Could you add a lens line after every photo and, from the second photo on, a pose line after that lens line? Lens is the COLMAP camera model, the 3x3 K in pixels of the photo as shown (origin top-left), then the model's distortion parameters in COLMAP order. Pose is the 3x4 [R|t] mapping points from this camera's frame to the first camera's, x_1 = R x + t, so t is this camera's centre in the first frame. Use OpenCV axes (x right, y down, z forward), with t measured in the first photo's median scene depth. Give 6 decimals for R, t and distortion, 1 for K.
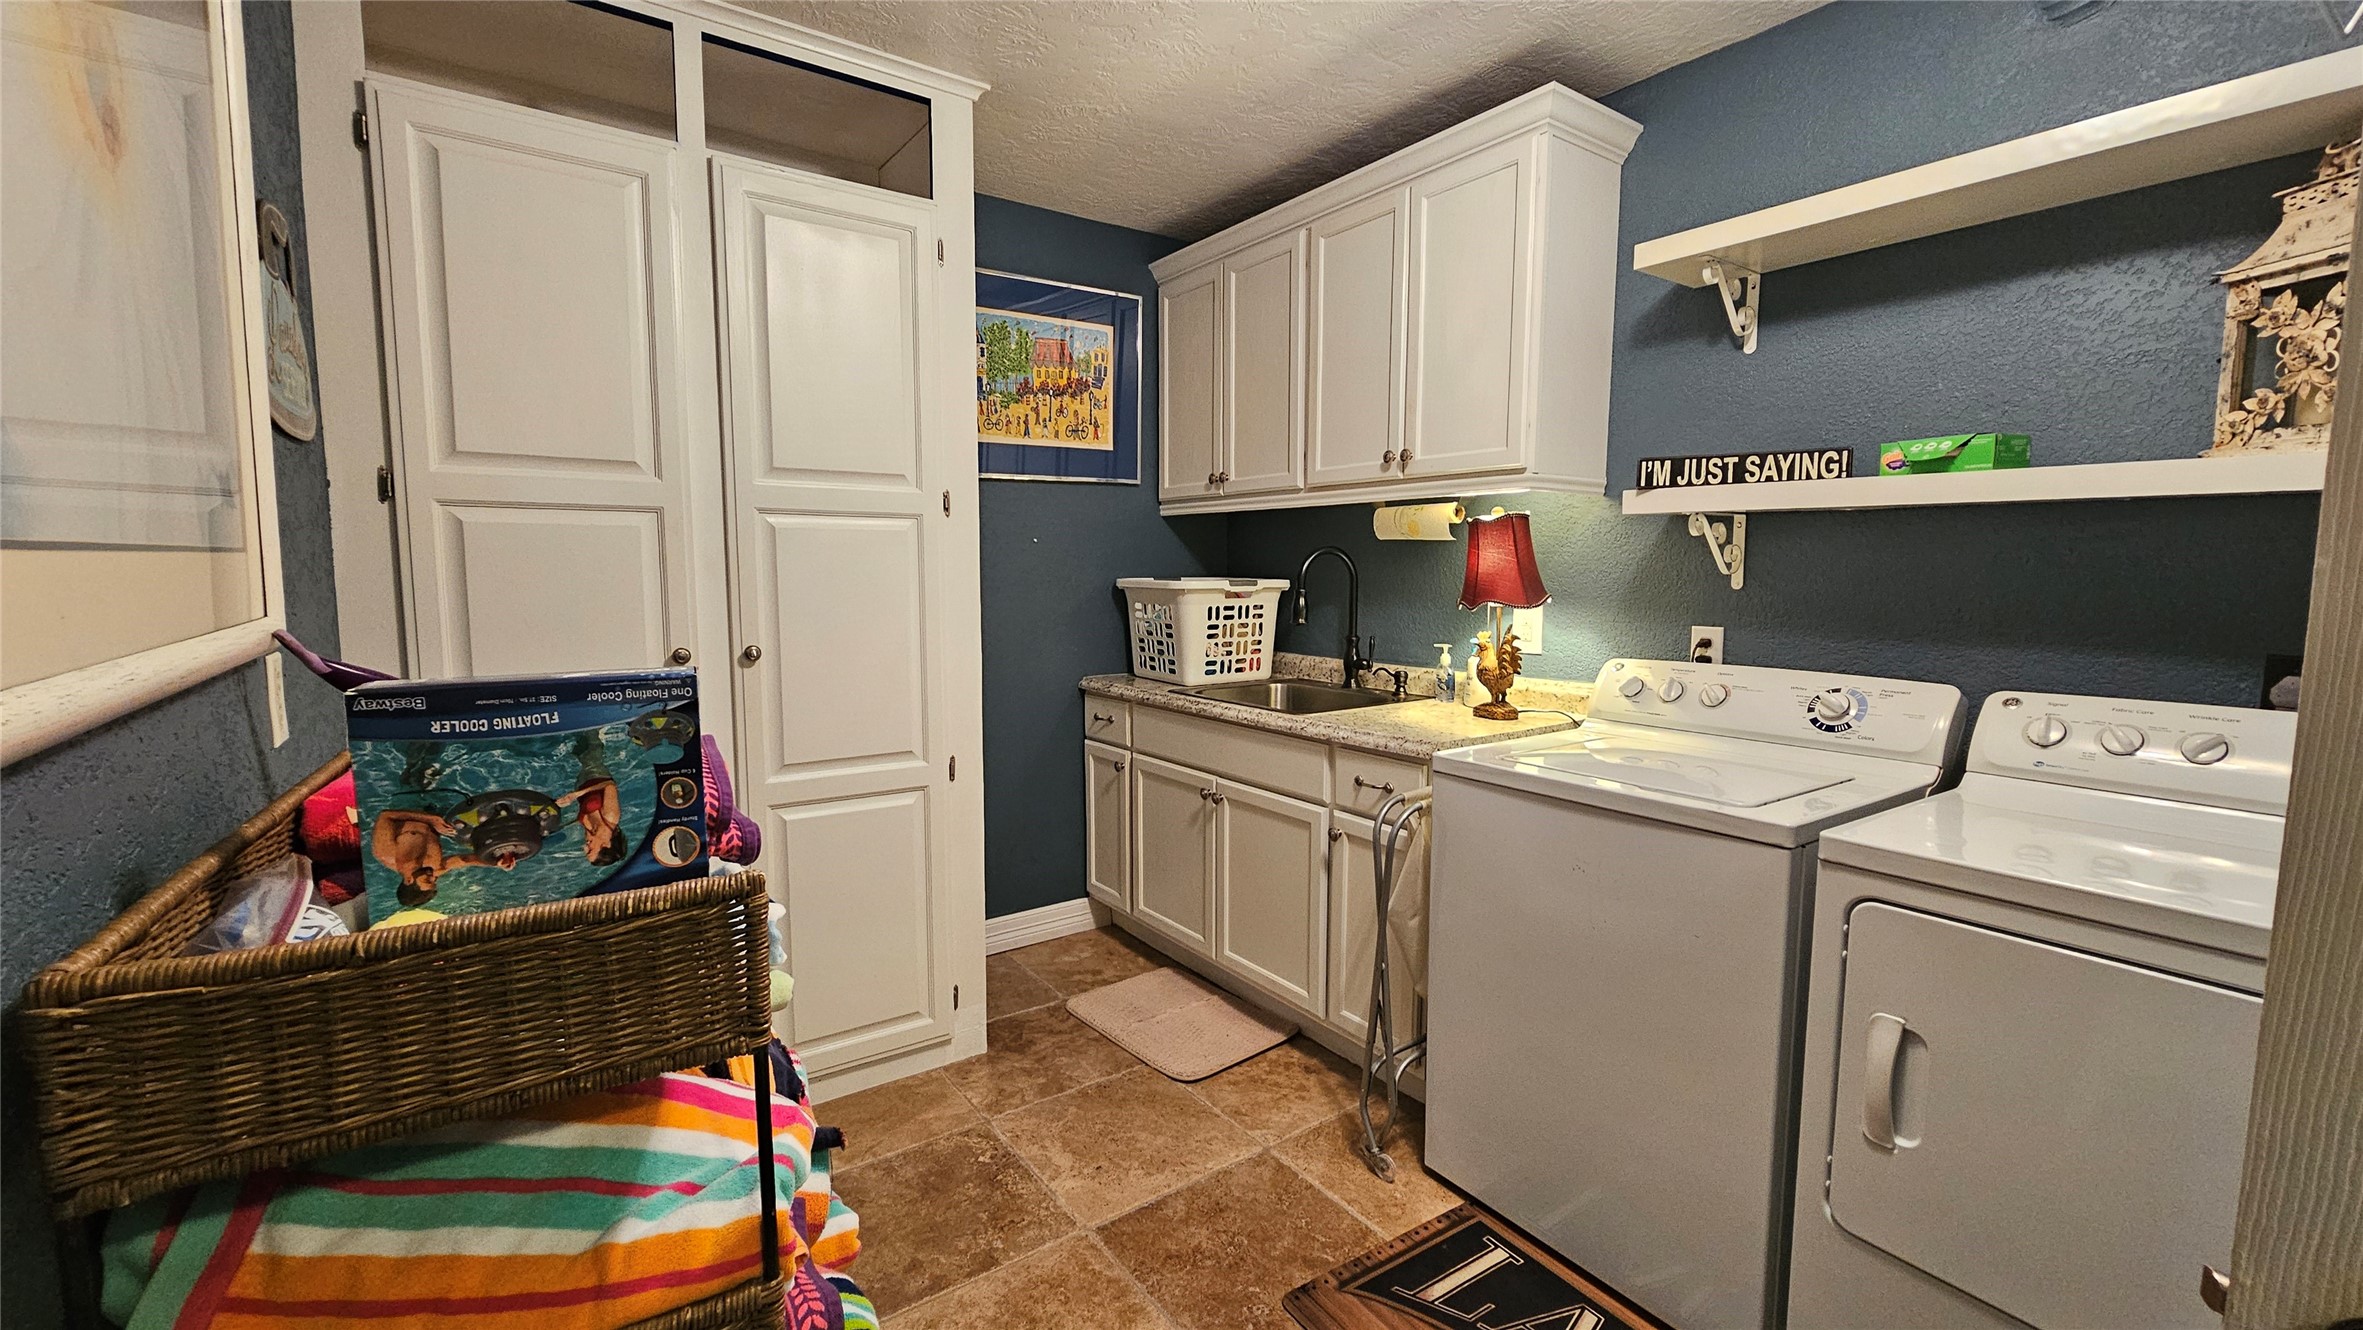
lens RADIAL K [[1018.8, 0, 1198.0], [0, 1018.8, 664.6], [0, 0, 1]] dist [-0.001595, 0.000564]
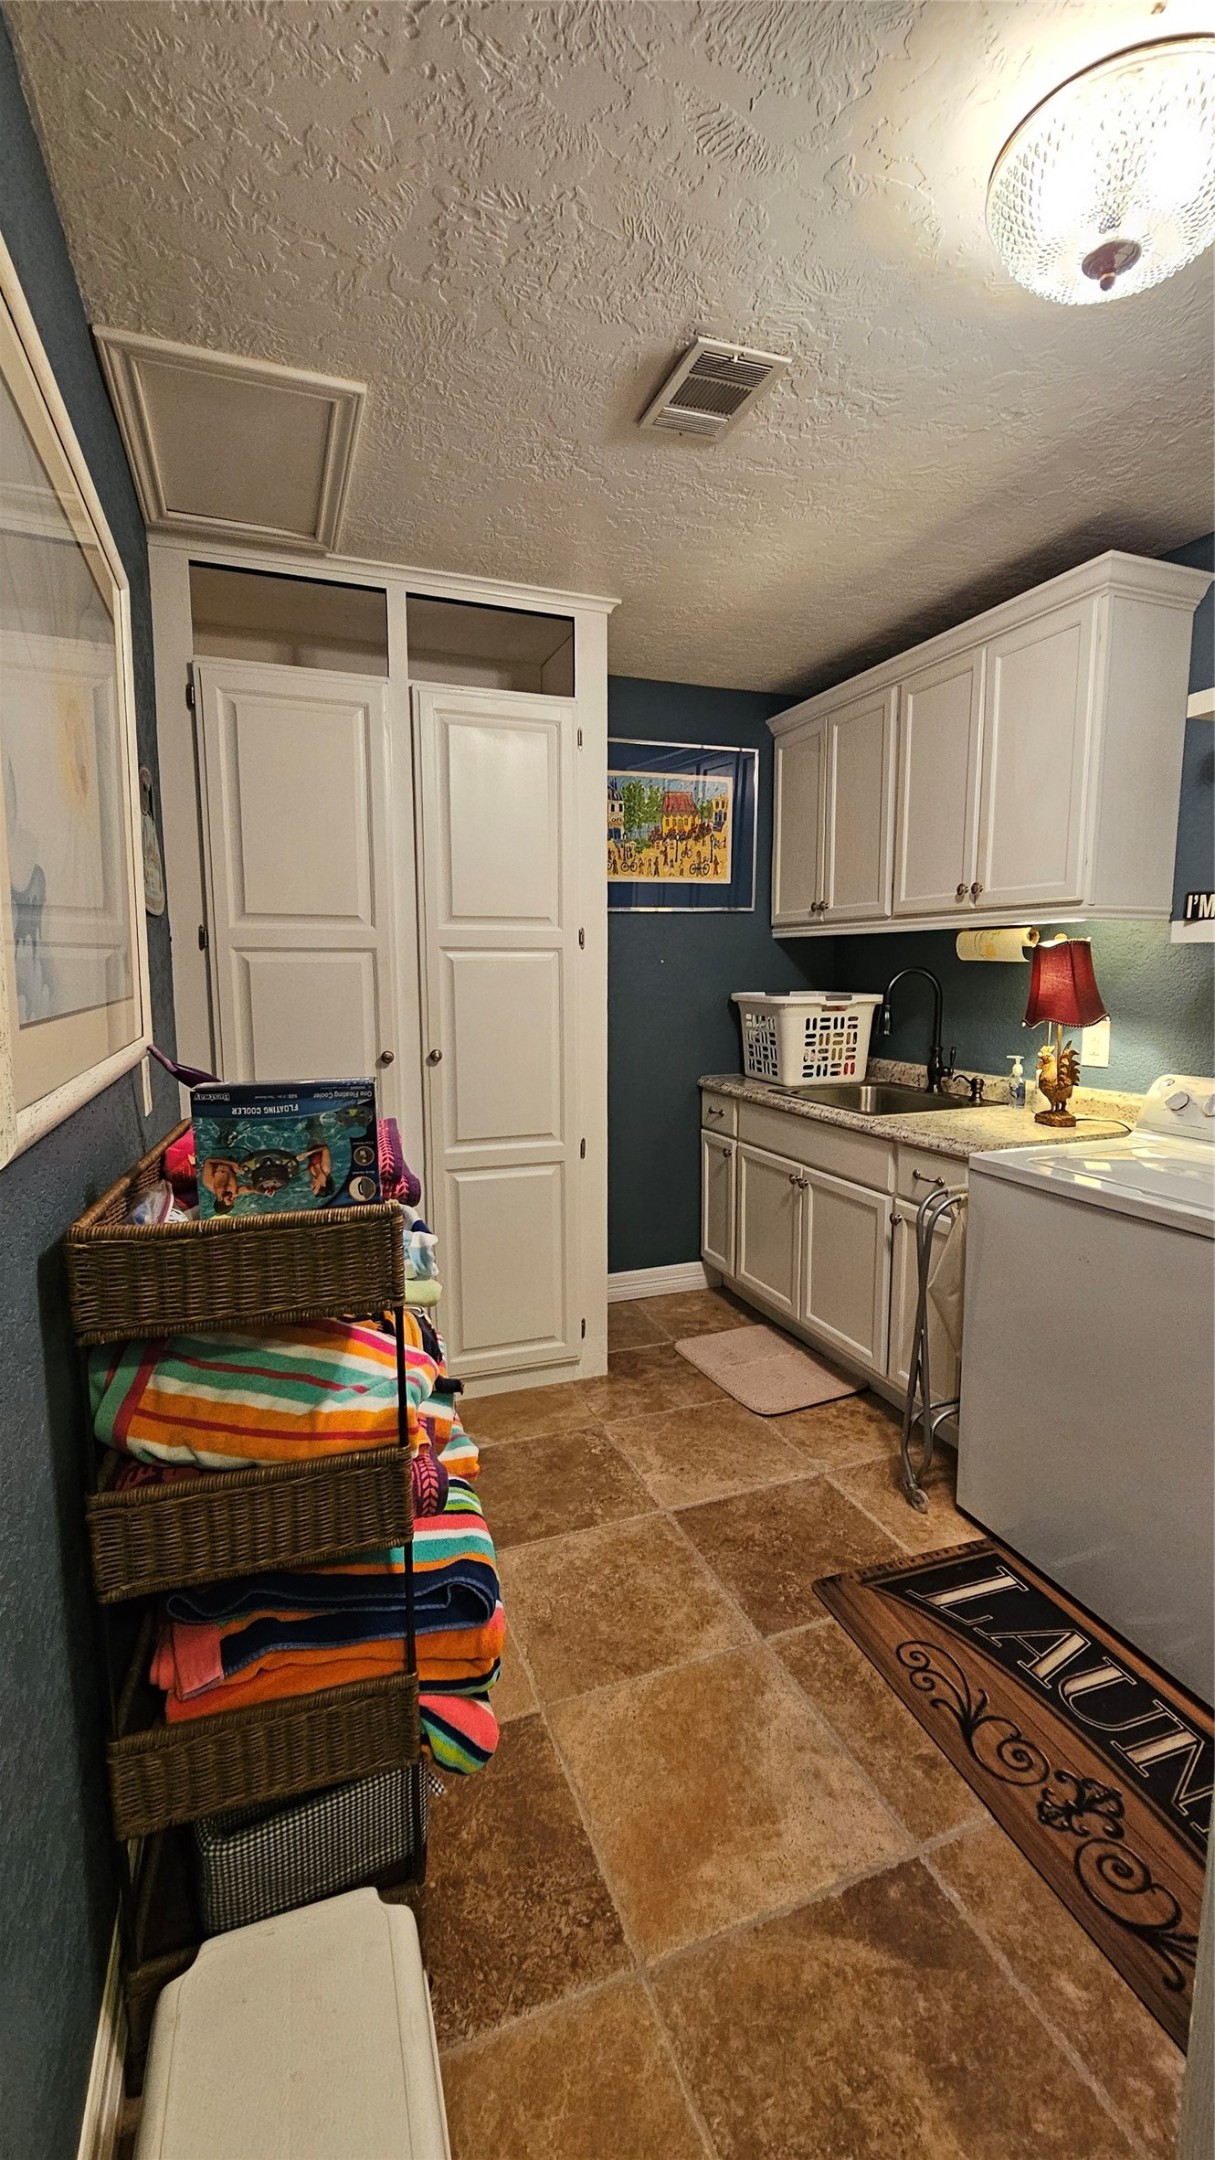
lens RADIAL K [[937.9, 0, 603.0], [0, 937.9, 1081.7], [0, 0, 1]] dist [0.001933, -0.000156]
pose [[0.965225, 0.025840, -0.260142, 0.098219], [-0.019052, 0.999410, 0.028581, -0.016734], [0.260727, -0.022631, 0.965147, -0.136174]]
